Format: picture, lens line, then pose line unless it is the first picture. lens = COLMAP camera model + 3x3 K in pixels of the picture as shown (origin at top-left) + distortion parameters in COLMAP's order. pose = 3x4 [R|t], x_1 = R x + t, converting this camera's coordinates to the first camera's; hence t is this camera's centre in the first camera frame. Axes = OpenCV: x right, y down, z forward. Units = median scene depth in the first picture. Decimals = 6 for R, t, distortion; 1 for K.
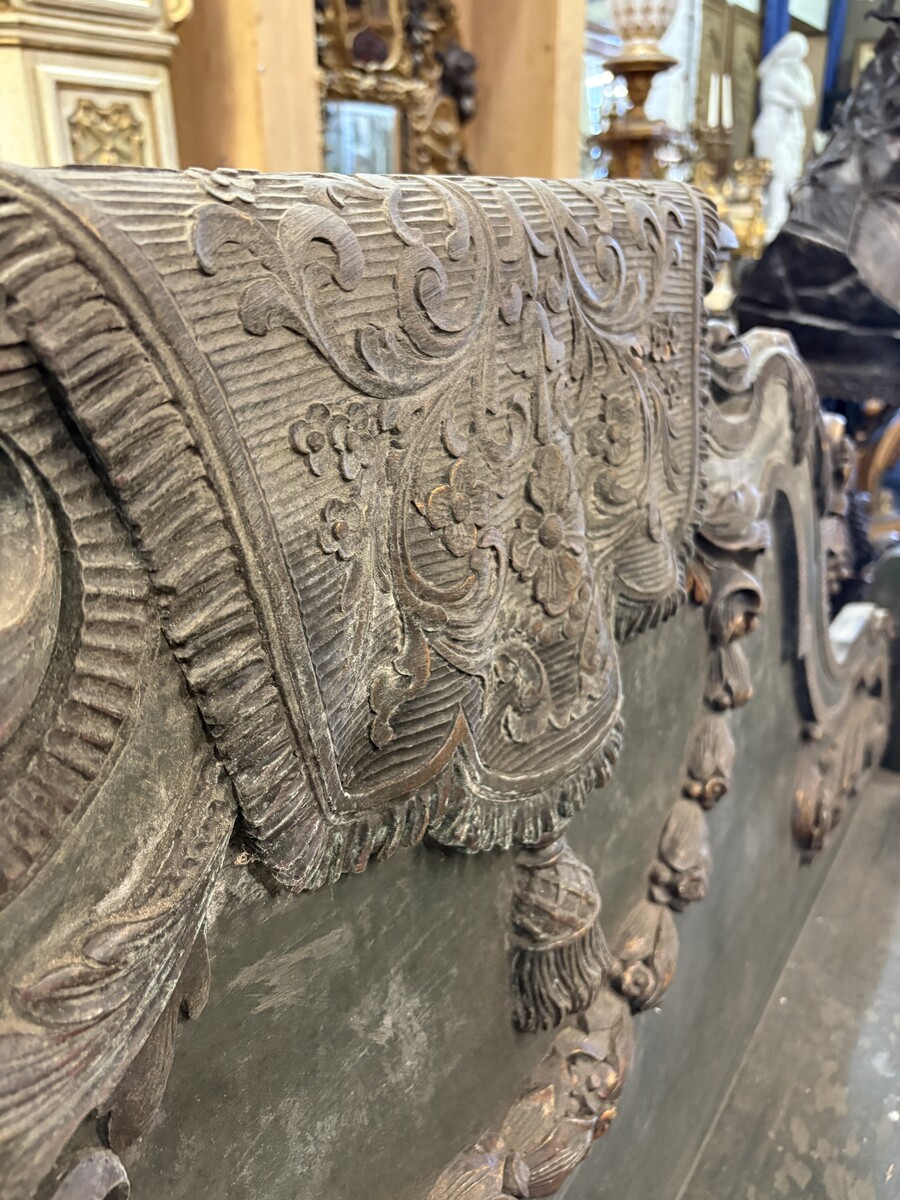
lens RADIAL K [[918.2, 0, 446.7], [0, 918.2, 589.0], [0, 0, 1]] dist [0.046189, -0.054633]
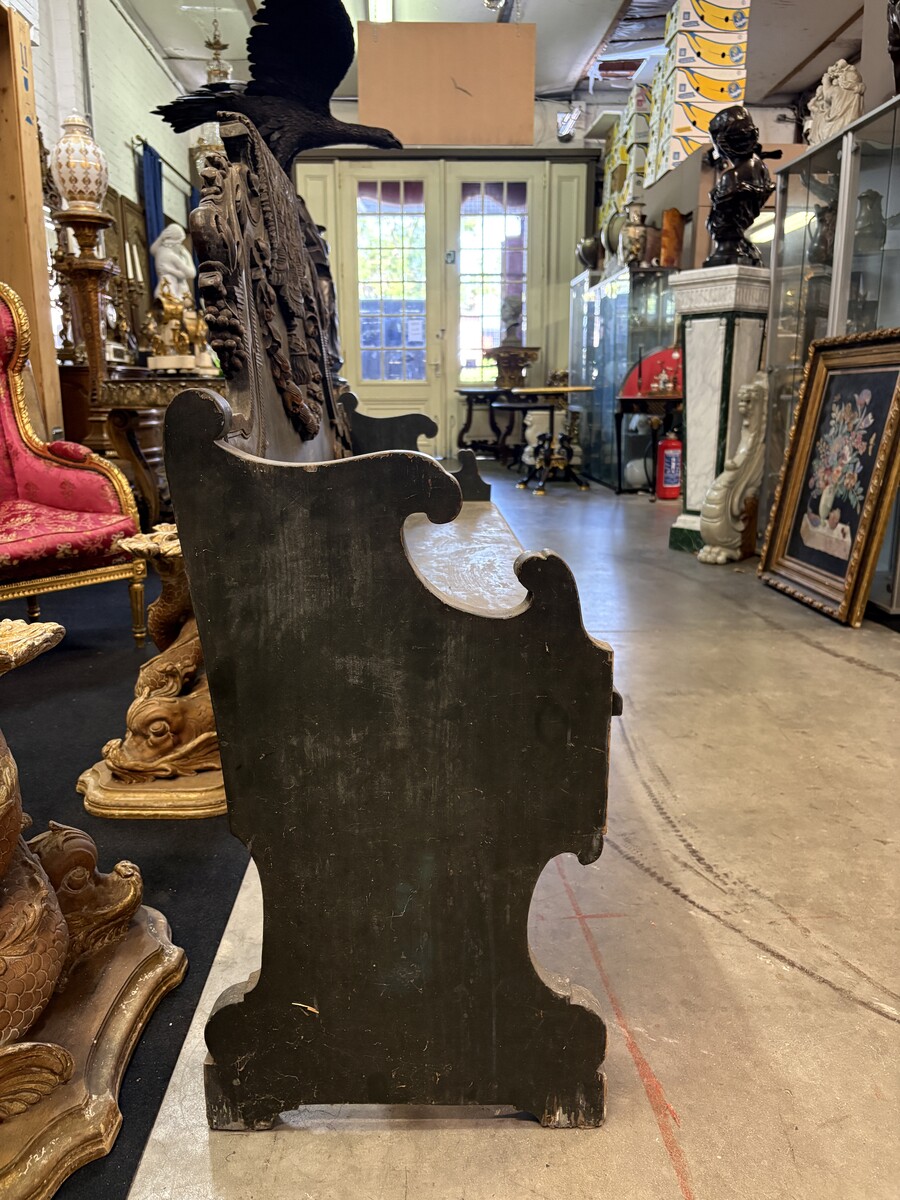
lens RADIAL K [[918.2, 0, 453.1], [0, 918.2, 600.8], [0, 0, 1]] dist [0.046189, -0.054633]
pose [[0.805379, -0.116827, 0.581134, -1.679518], [0.218221, 0.969968, -0.107431, 1.894745], [-0.551131, 0.213338, 0.806686, -2.136919]]
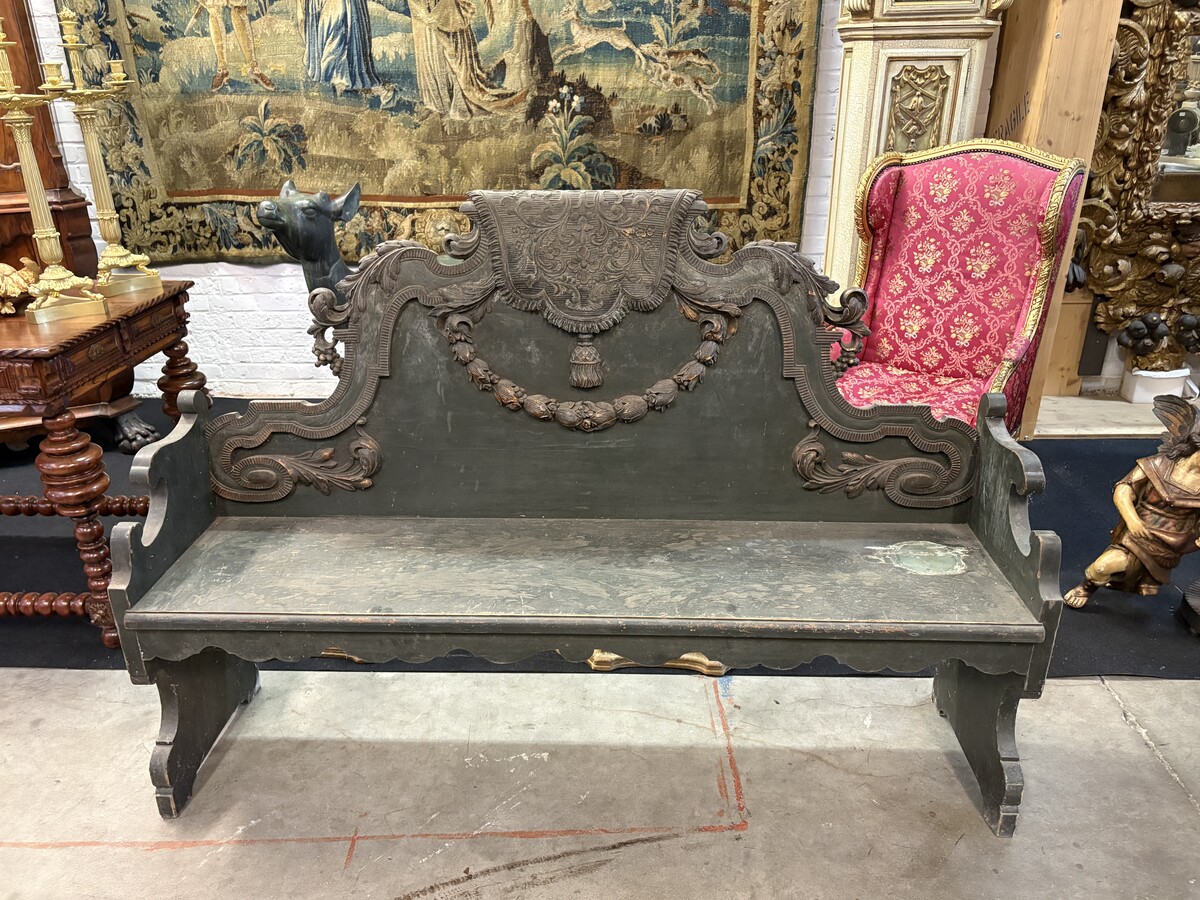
lens RADIAL K [[918.2, 0, 598.9], [0, 918.2, 450.3], [0, 0, 1]] dist [0.046189, -0.054633]
pose [[0.531939, 0.338203, -0.776312, 3.716177], [-0.322352, 0.928628, 0.183680, -0.062795], [0.783026, 0.152539, 0.602994, -1.473388]]
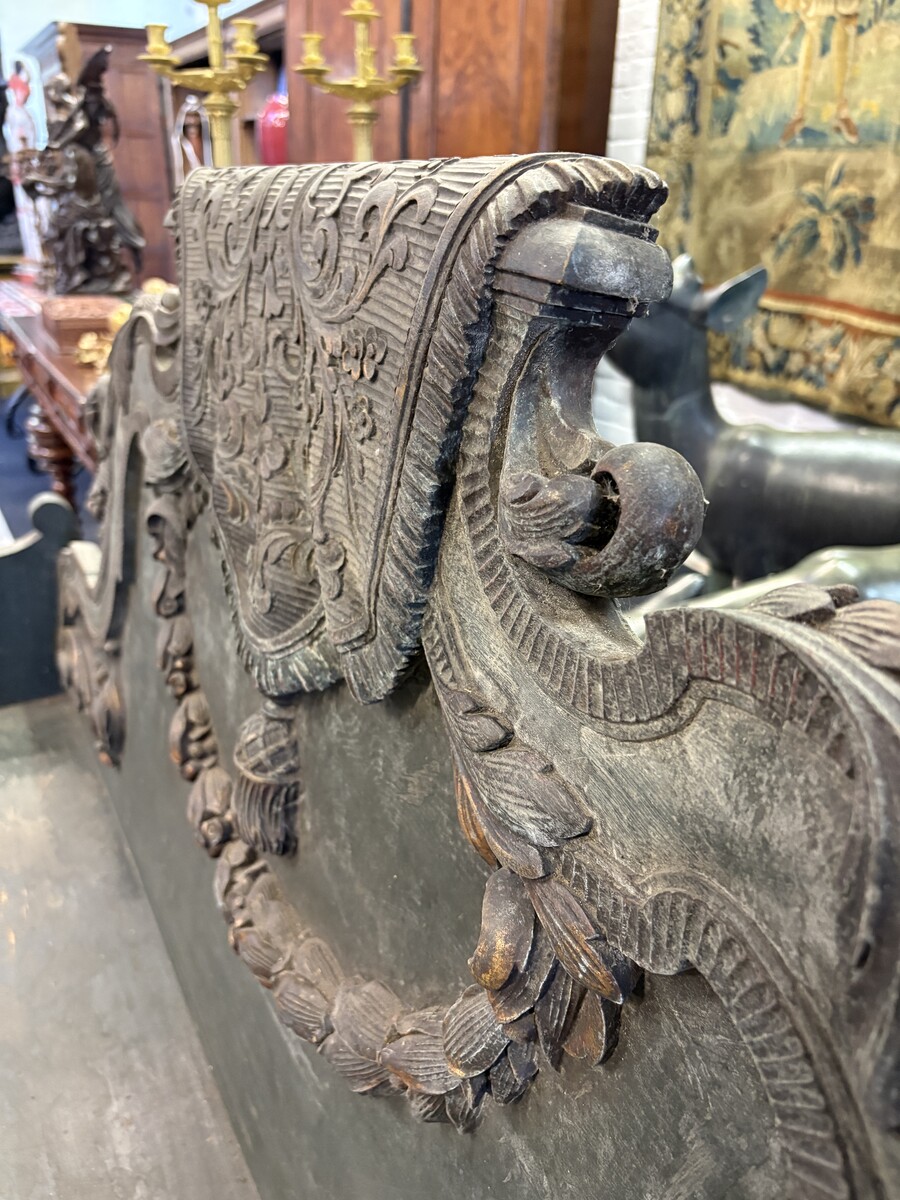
lens RADIAL K [[918.2, 0, 443.4], [0, 918.2, 593.4], [0, 0, 1]] dist [0.046189, -0.054633]
pose [[-0.448919, 0.357917, -0.818760, 0.989895], [-0.358280, 0.767304, 0.531865, -0.603067], [0.818601, 0.532109, -0.216222, 1.424053]]
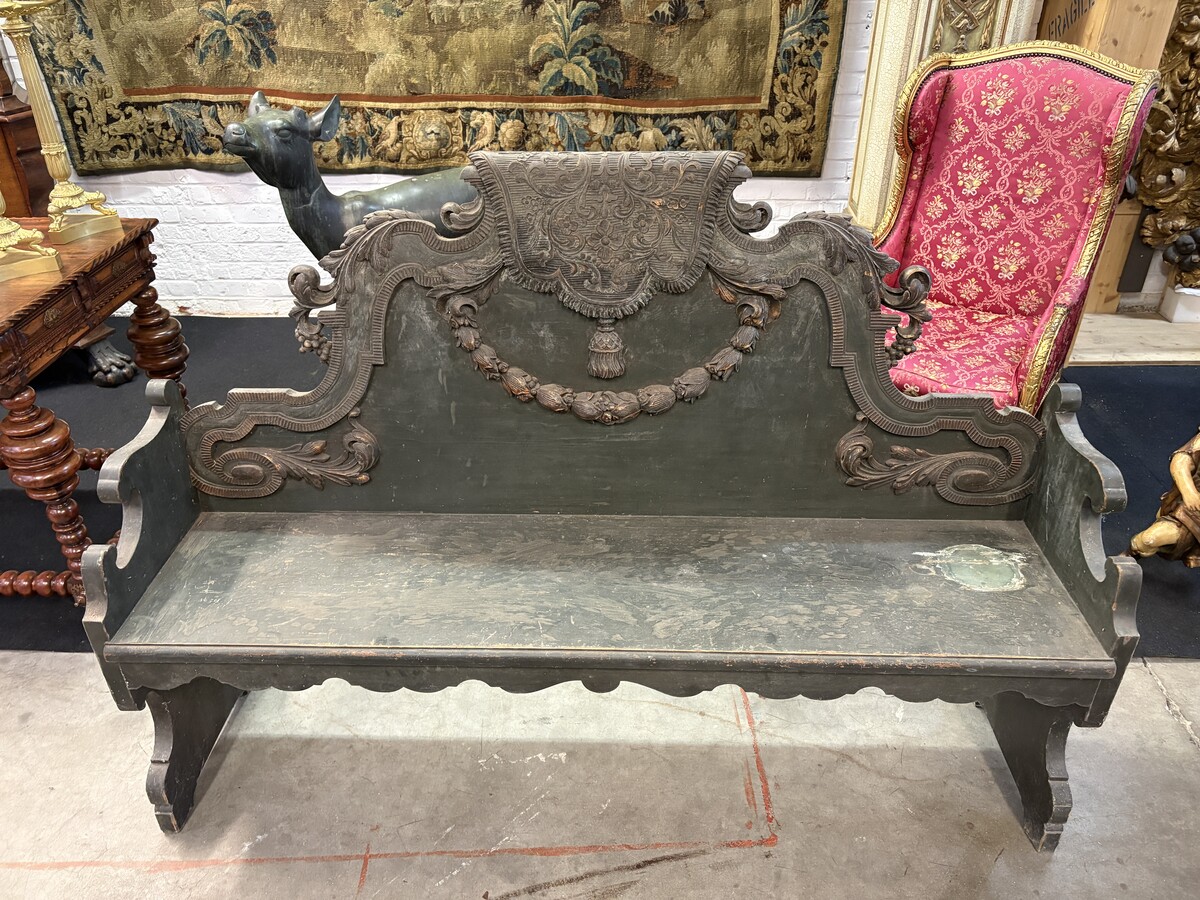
lens RADIAL K [[918.2, 0, 596.8], [0, 918.2, 456.0], [0, 0, 1]] dist [0.046189, -0.054633]
pose [[0.538198, 0.449906, -0.712690, 3.072660], [-0.320857, 0.891303, 0.320360, -0.455299], [0.779354, 0.056255, 0.624053, -1.364665]]
